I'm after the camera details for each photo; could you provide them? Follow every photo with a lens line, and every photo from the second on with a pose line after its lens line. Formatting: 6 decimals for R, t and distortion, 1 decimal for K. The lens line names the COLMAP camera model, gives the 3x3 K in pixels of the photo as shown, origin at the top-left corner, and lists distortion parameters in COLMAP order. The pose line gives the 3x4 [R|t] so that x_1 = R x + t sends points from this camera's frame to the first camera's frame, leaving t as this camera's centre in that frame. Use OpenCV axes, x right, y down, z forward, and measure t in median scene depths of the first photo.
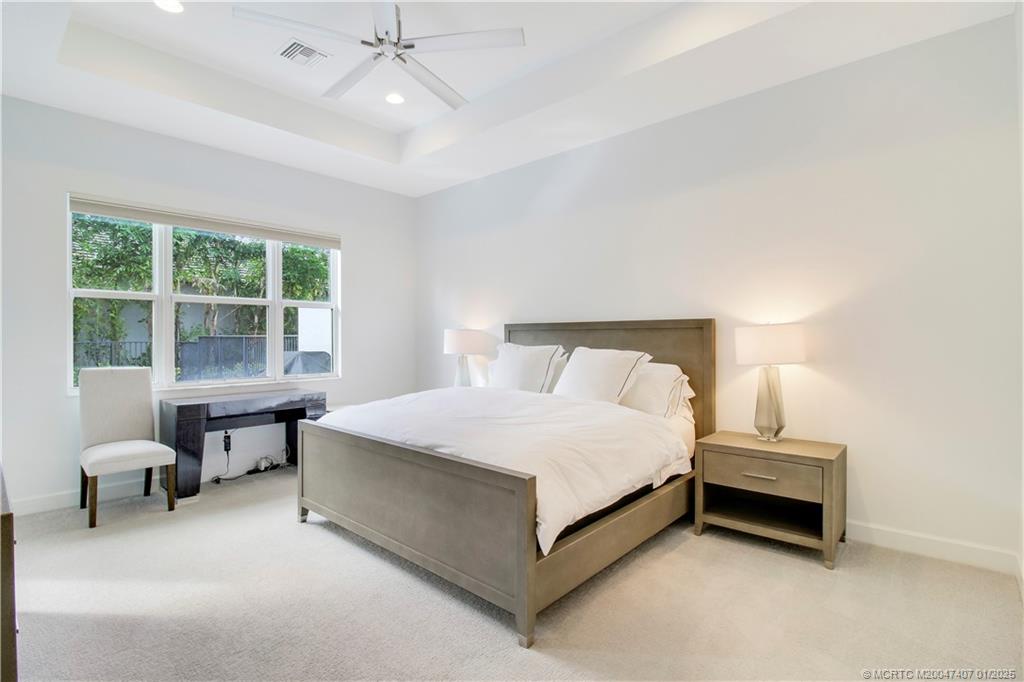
lens RADIAL K [[494.2, 0, 512.0], [0, 494.2, 341.0], [0, 0, 1]] dist [-0.001437, -0.000686]
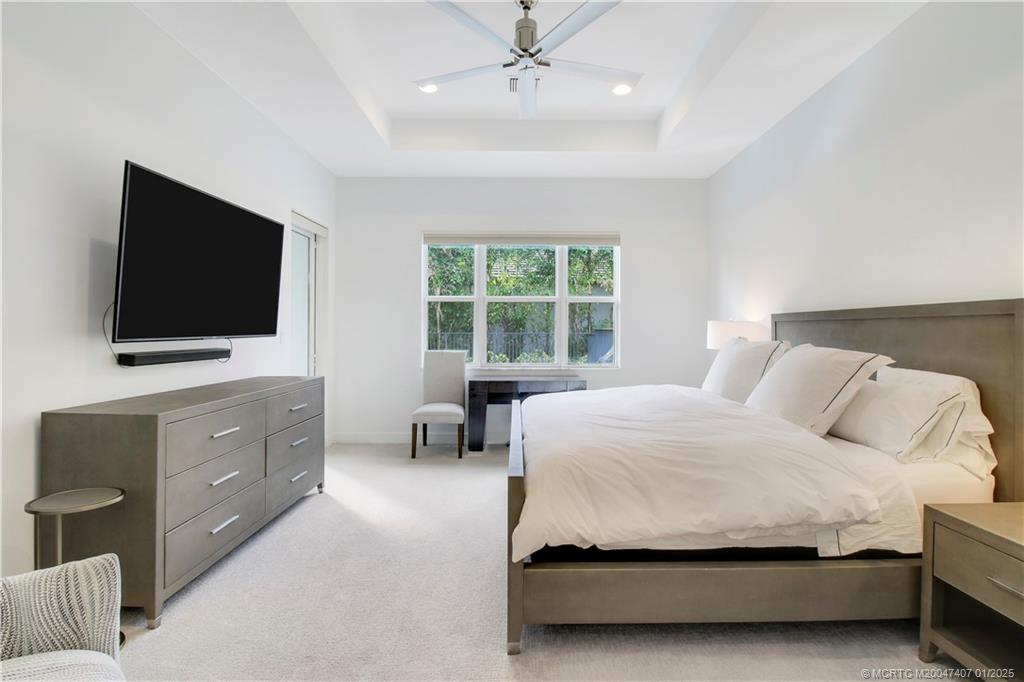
lens RADIAL K [[495.9, 0, 515.6], [0, 495.9, 330.0], [0, 0, 1]] dist [-0.004669, -0.001548]
pose [[0.682561, 0.003659, -0.730820, 0.373458], [-0.009969, 0.999941, -0.004304, -0.000752], [0.730761, 0.010223, 0.682557, 0.179280]]
